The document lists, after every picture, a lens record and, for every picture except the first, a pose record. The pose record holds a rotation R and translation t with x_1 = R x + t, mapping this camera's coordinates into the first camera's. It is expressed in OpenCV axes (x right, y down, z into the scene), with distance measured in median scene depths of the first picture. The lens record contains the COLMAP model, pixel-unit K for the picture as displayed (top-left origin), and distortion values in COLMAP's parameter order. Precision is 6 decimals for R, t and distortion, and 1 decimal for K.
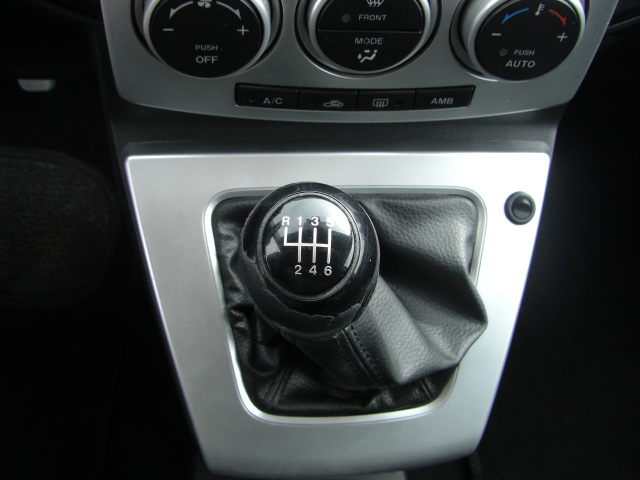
lens RADIAL K [[720.3, 0, 316.9], [0, 720.3, 238.9], [0, 0, 1]] dist [-0.188655, 0.153579]
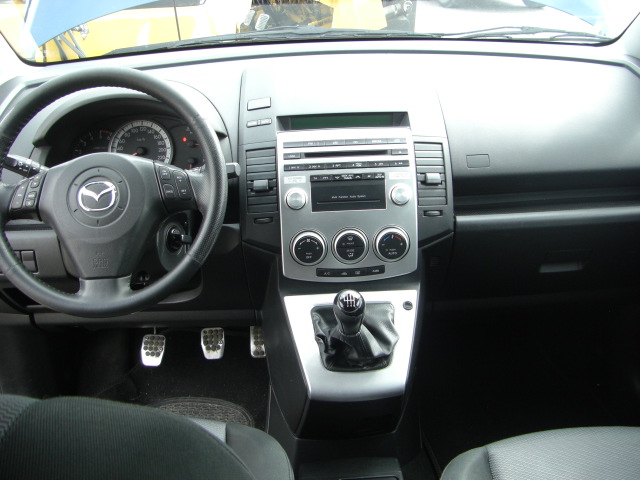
lens RADIAL K [[720.3, 0, 316.9], [0, 720.3, 238.9], [0, 0, 1]] dist [-0.188655, 0.153579]
pose [[0.993286, -0.090546, -0.072005, 0.164963], [0.031430, 0.810218, -0.585285, 1.792914], [0.111335, 0.579092, 0.807624, -2.032545]]
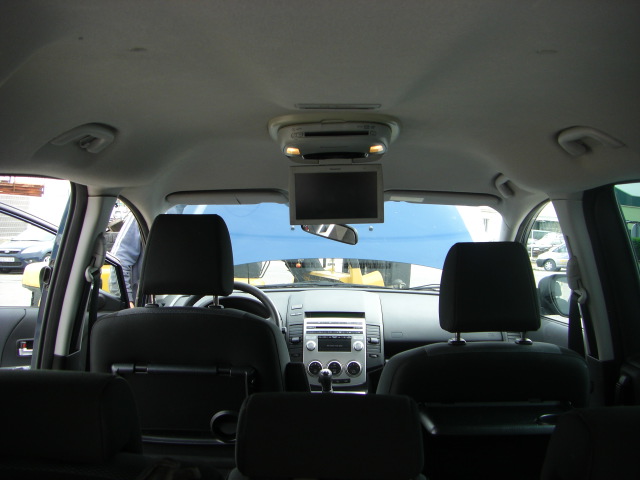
lens RADIAL K [[720.3, 0, 316.9], [0, 720.3, 238.9], [0, 0, 1]] dist [-0.188655, 0.153579]
pose [[0.993757, -0.072991, -0.084378, 0.638666], [-0.034717, 0.516440, -0.855619, 5.675343], [0.106029, 0.853207, 0.510682, -4.296634]]
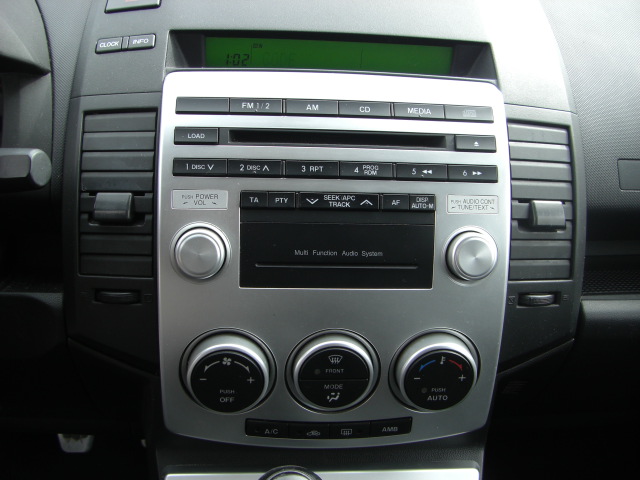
lens RADIAL K [[720.3, 0, 316.9], [0, 720.3, 238.9], [0, 0, 1]] dist [-0.188655, 0.153579]
pose [[0.999579, -0.026227, -0.012428, 0.059775], [0.016103, 0.857439, -0.514334, 0.217781], [0.024145, 0.513917, 0.857500, -0.438829]]
